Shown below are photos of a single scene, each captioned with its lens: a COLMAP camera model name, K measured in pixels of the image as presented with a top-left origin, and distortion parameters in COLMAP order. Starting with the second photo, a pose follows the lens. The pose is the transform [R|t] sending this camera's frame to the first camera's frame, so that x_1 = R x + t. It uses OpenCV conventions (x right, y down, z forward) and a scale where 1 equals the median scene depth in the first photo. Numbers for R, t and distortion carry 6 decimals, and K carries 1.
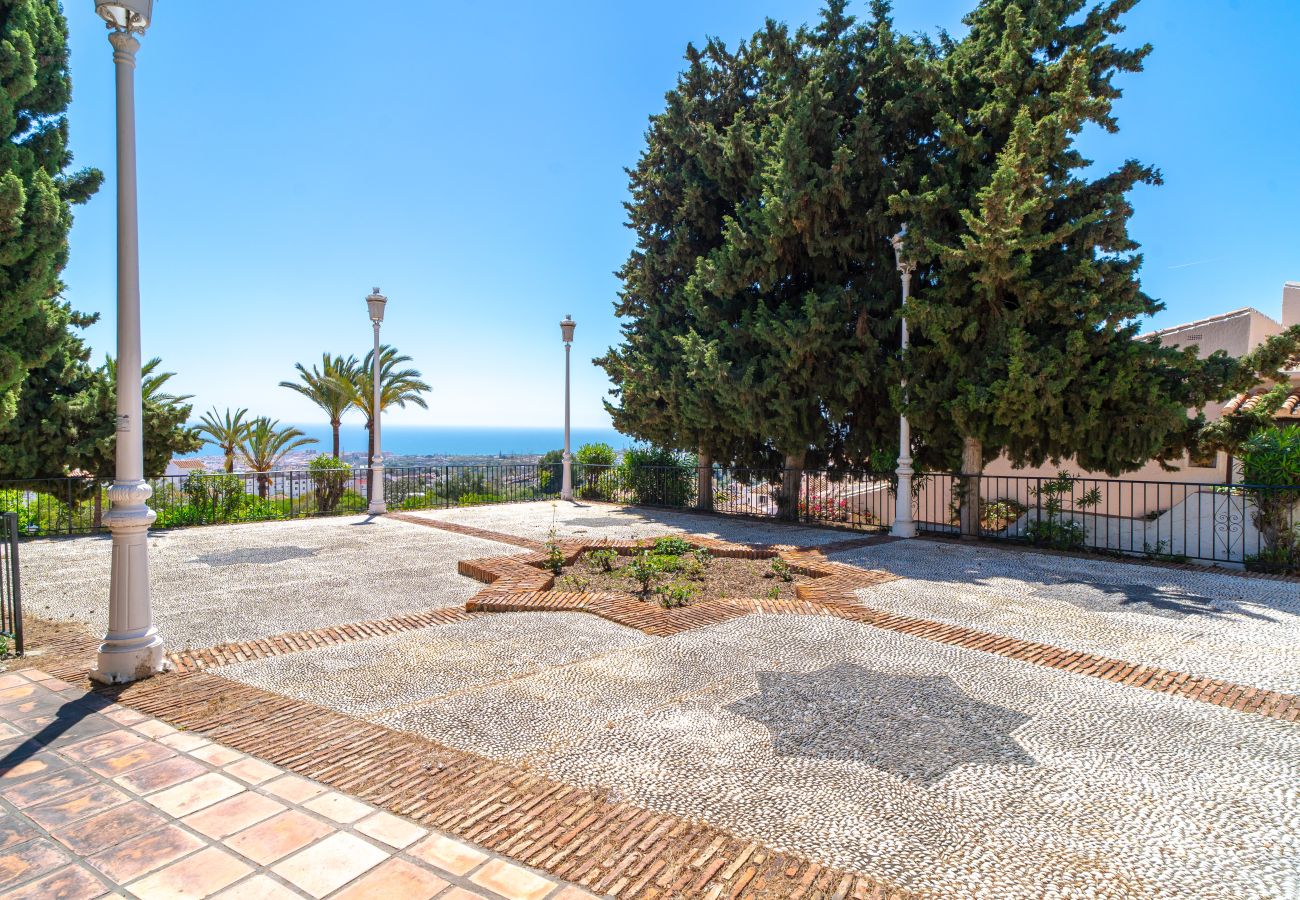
lens RADIAL K [[686.2, 0, 650.0], [0, 686.2, 450.0], [0, 0, 1]] dist [0.021414, -0.013123]
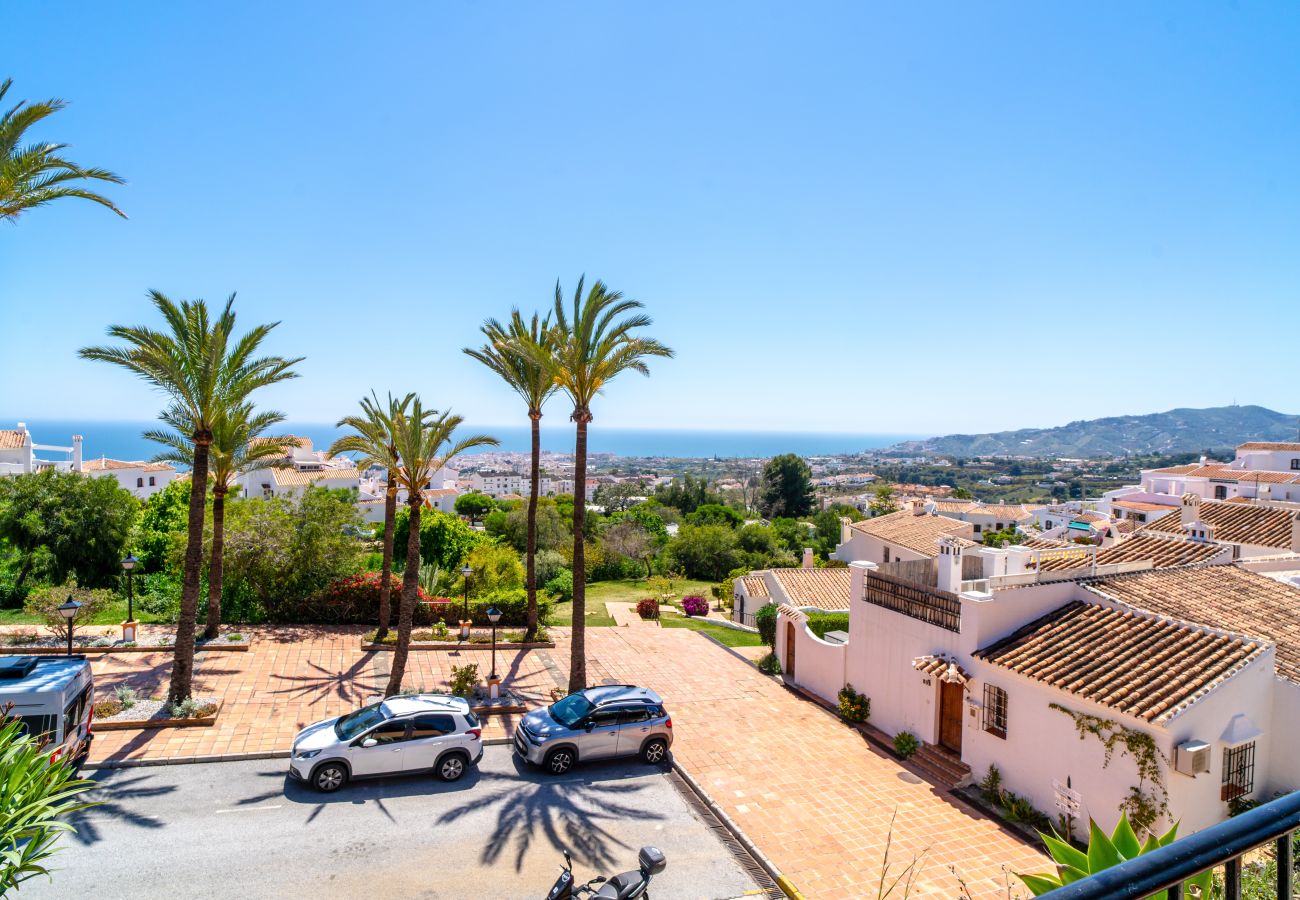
lens RADIAL K [[686.2, 0, 650.0], [0, 686.2, 450.0], [0, 0, 1]] dist [0.021414, -0.013123]
pose [[0.952587, 0.012212, -0.304020, -0.140290], [-0.013807, 0.999900, -0.003097, -0.002909], [0.303952, 0.007147, 0.952661, 0.385730]]
